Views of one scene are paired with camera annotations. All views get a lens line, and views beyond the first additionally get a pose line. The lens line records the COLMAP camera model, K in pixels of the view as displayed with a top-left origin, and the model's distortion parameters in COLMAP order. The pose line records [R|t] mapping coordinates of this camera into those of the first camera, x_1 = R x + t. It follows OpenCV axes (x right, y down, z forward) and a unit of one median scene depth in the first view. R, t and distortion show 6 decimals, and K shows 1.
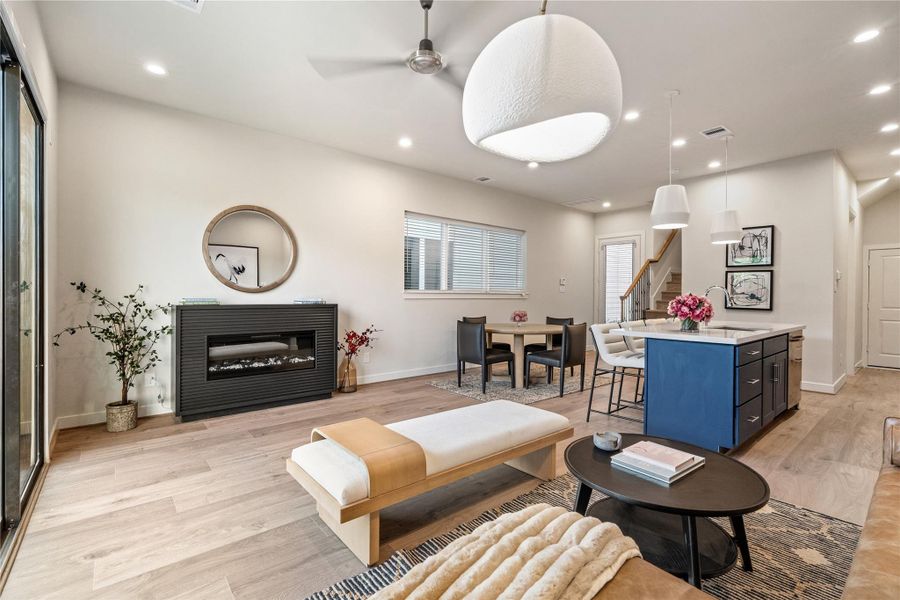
lens RADIAL K [[406.1, 0, 448.9], [0, 406.1, 296.5], [0, 0, 1]] dist [-0.008389, 0.002644]
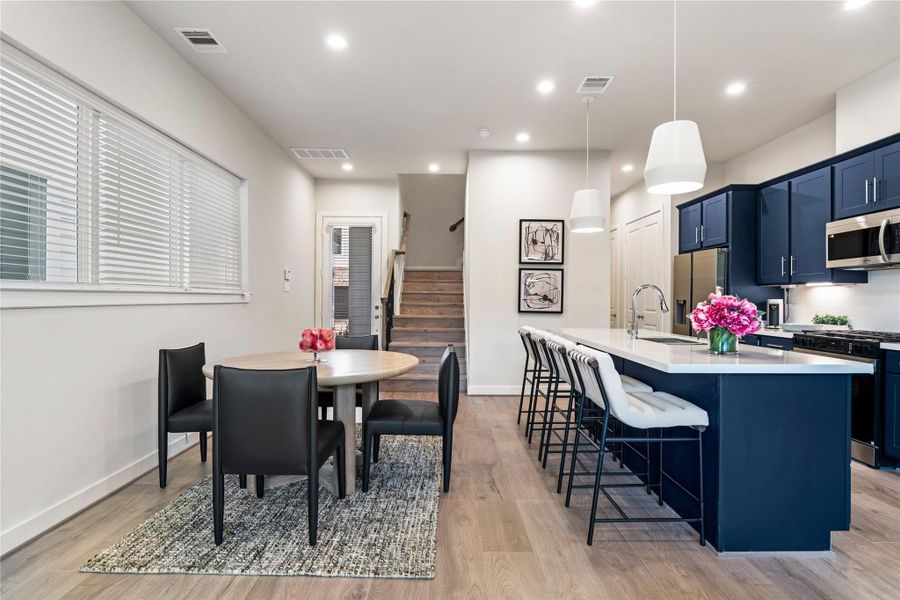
lens RADIAL K [[447.5, 0, 450.7], [0, 447.5, 299.7], [0, 0, 1]] dist [-0.004299, 0.000832]
pose [[0.633153, -0.005796, 0.774005, -0.142743], [0.002007, 0.999981, 0.005847, -0.002388], [-0.774024, -0.002148, 0.633153, 0.550031]]
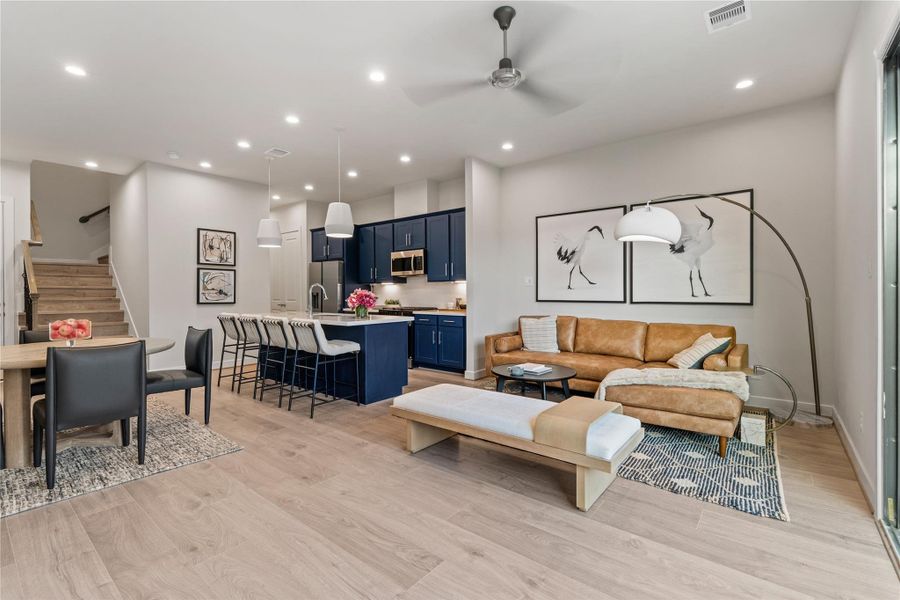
lens RADIAL K [[406.1, 0, 449.7], [0, 406.1, 292.9], [0, 0, 1]] dist [-0.008389, 0.002644]
pose [[-0.194473, -0.008715, 0.980869, -0.491288], [0.006642, 0.999926, 0.010201, -0.005074], [-0.980885, 0.008499, -0.194401, 0.605384]]
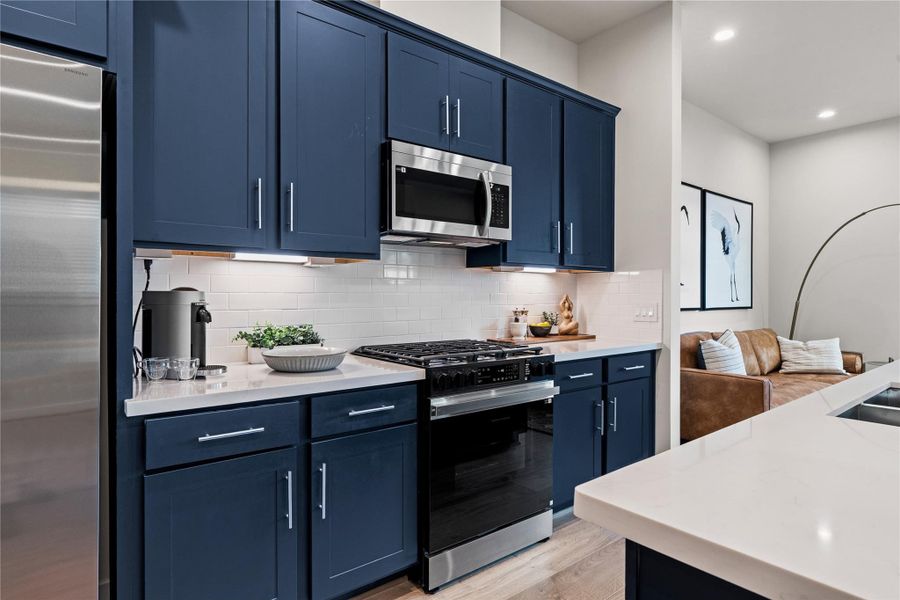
lens RADIAL K [[489.8, 0, 447.4], [0, 489.8, 294.2], [0, 0, 1]] dist [-0.012944, -0.001458]
pose [[-0.999562, -0.010278, 0.027742, 0.734733], [-0.010162, 0.999939, 0.004318, 0.001869], [-0.027785, 0.004035, -0.999606, 0.928156]]
